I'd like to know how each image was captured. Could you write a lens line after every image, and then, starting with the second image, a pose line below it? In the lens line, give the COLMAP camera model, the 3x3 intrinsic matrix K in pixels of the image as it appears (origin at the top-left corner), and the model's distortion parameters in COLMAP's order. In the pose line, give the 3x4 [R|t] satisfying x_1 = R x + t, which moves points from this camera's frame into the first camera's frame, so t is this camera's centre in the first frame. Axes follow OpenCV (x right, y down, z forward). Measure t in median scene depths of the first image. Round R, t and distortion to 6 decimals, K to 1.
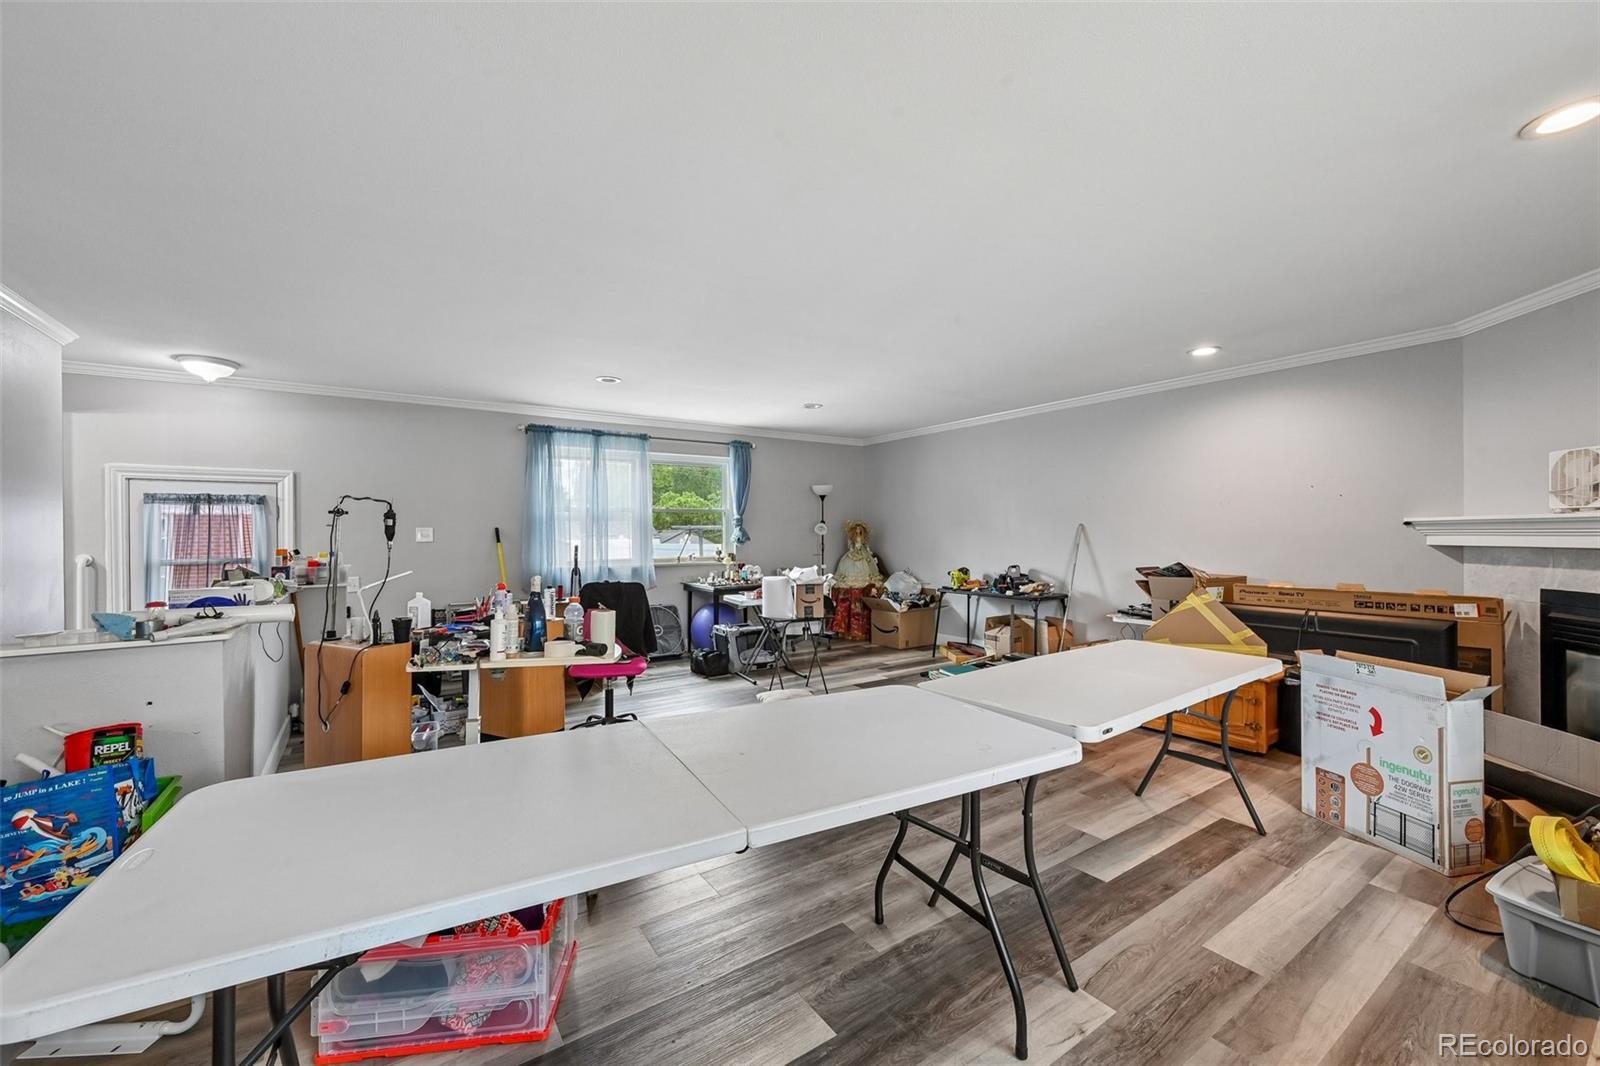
lens RADIAL K [[635.3, 0, 806.7], [0, 635.3, 530.2], [0, 0, 1]] dist [0.001659, 0.000246]
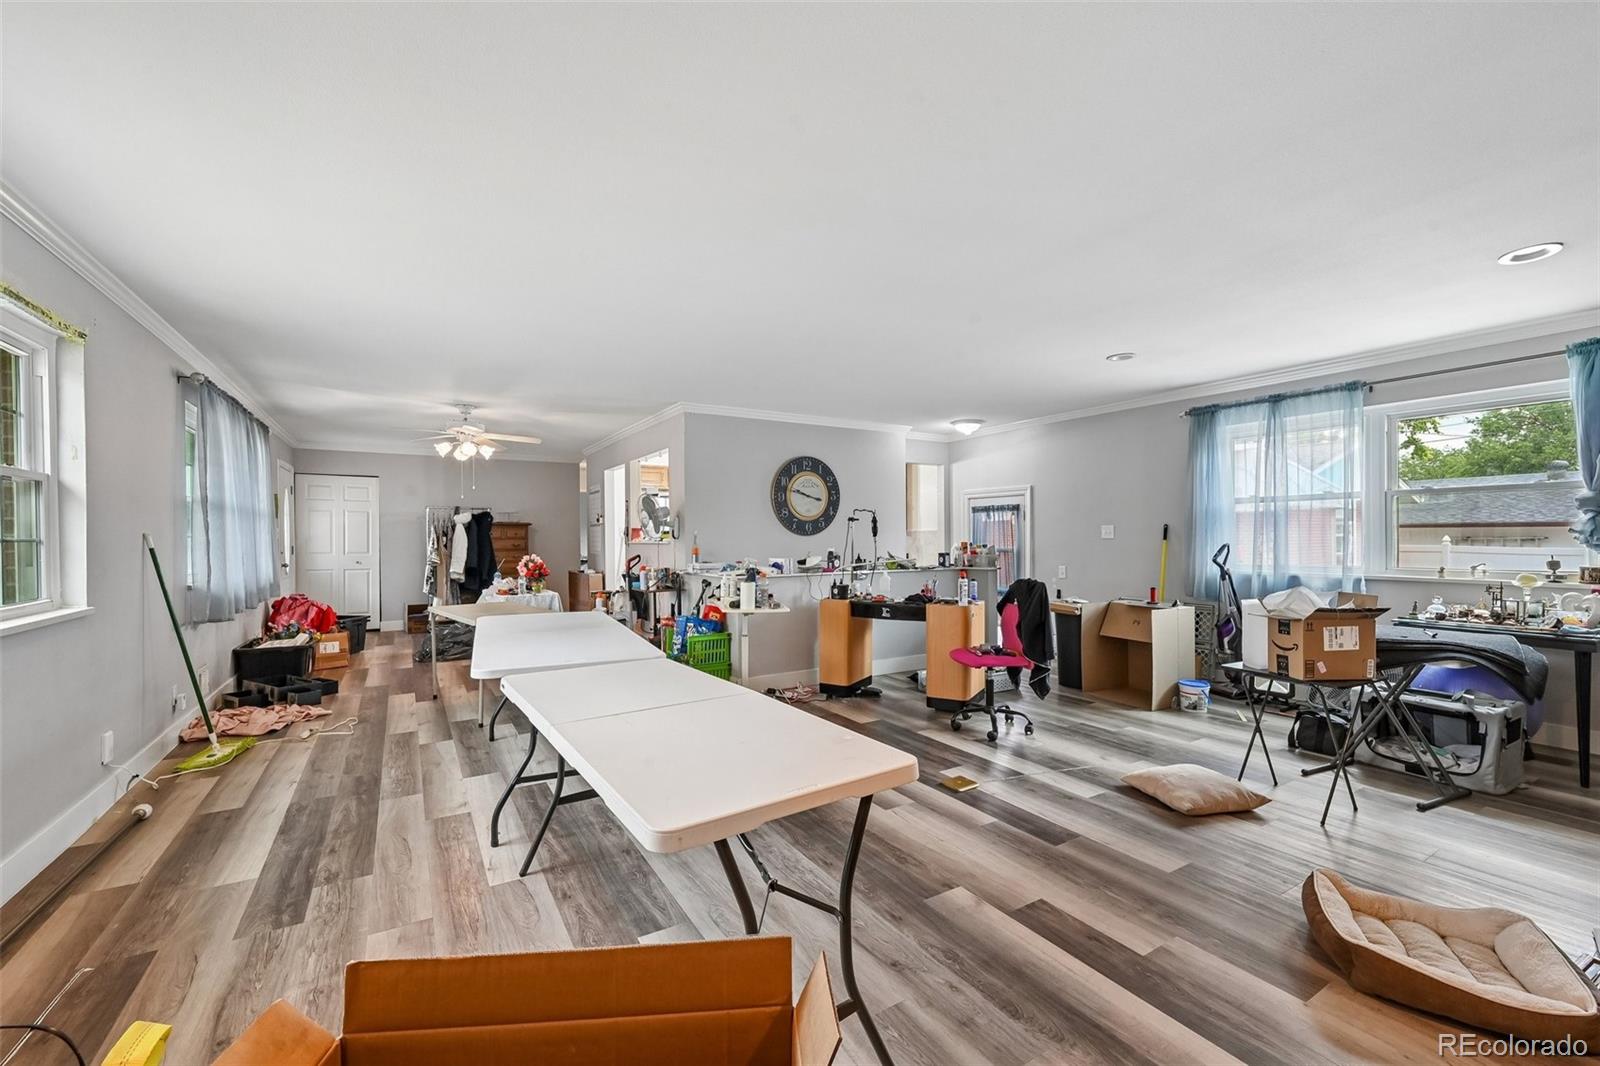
lens RADIAL K [[660.2, 0, 800.0], [0, 660.2, 533.0], [0, 0, 1]] dist [-0.001230, -0.000033]
pose [[-0.063165, 0.001325, -0.998002, 0.795958], [0.011148, 0.999938, 0.000622, 0.003419], [0.997941, -0.011086, -0.063176, 0.755947]]
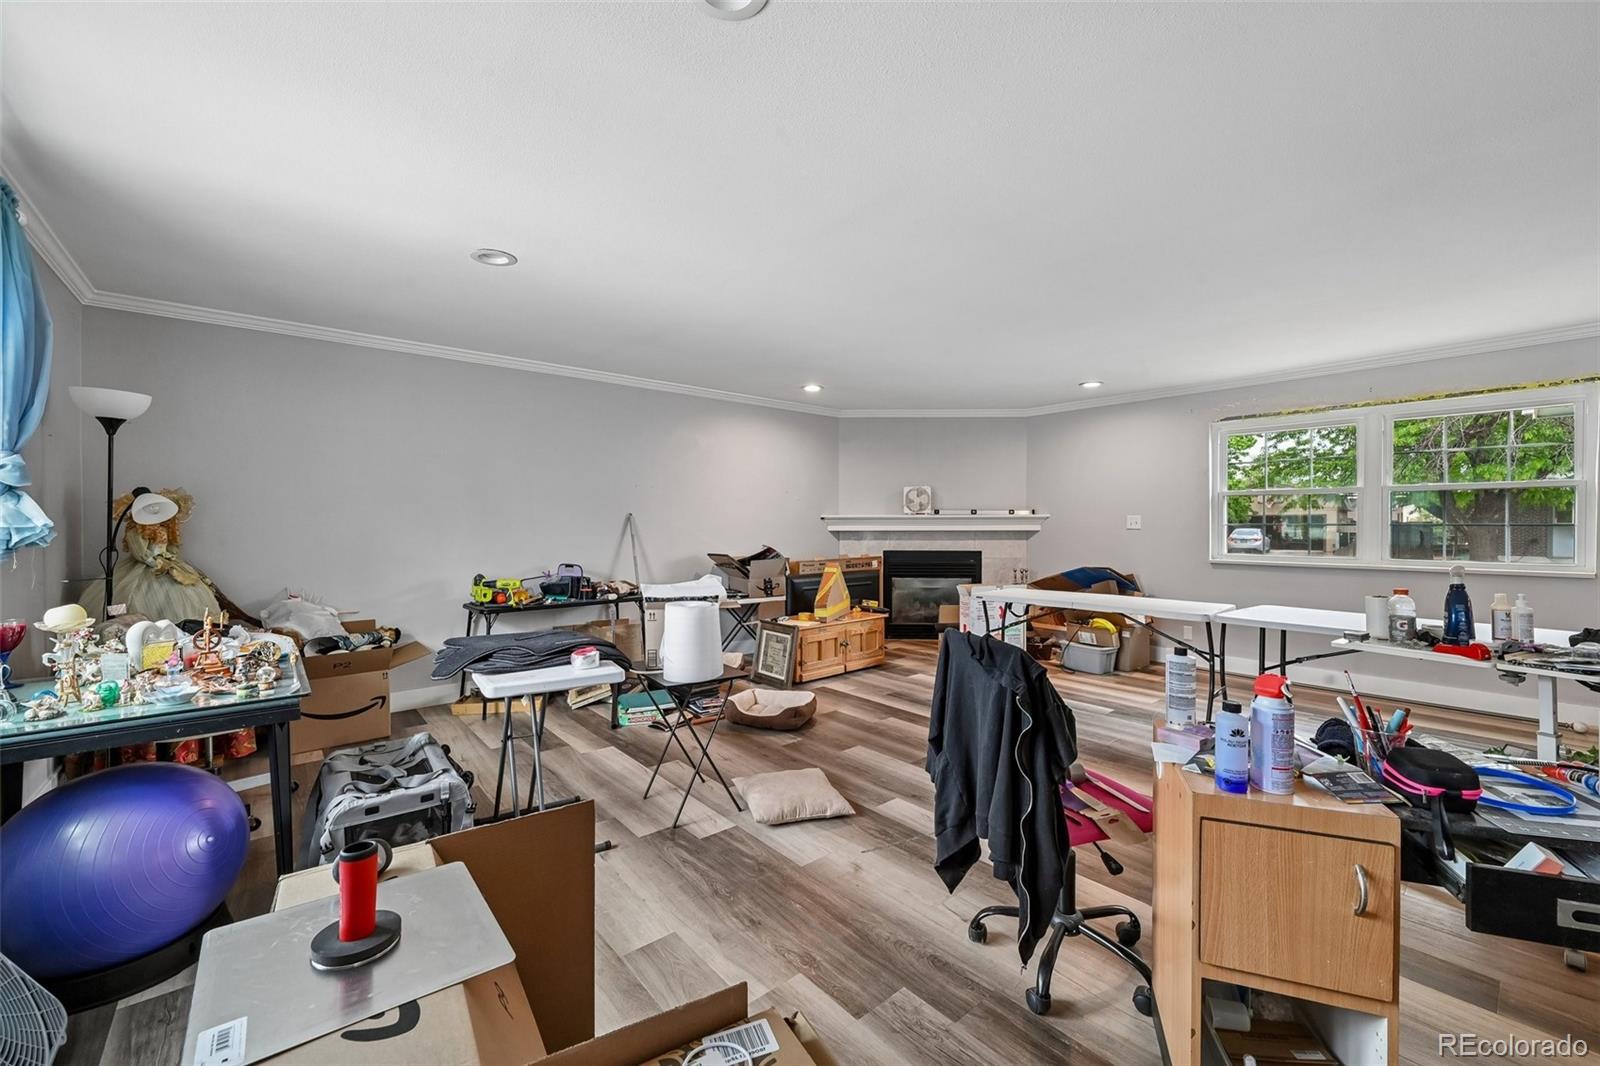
lens RADIAL K [[633.2, 0, 811.6], [0, 633.2, 533.1], [0, 0, 1]] dist [-0.001541, 0.000183]
pose [[-0.111580, -0.011238, 0.993692, -0.753724], [-0.004727, 0.999931, 0.010778, 0.010783], [-0.993744, -0.003495, -0.111625, 1.234177]]
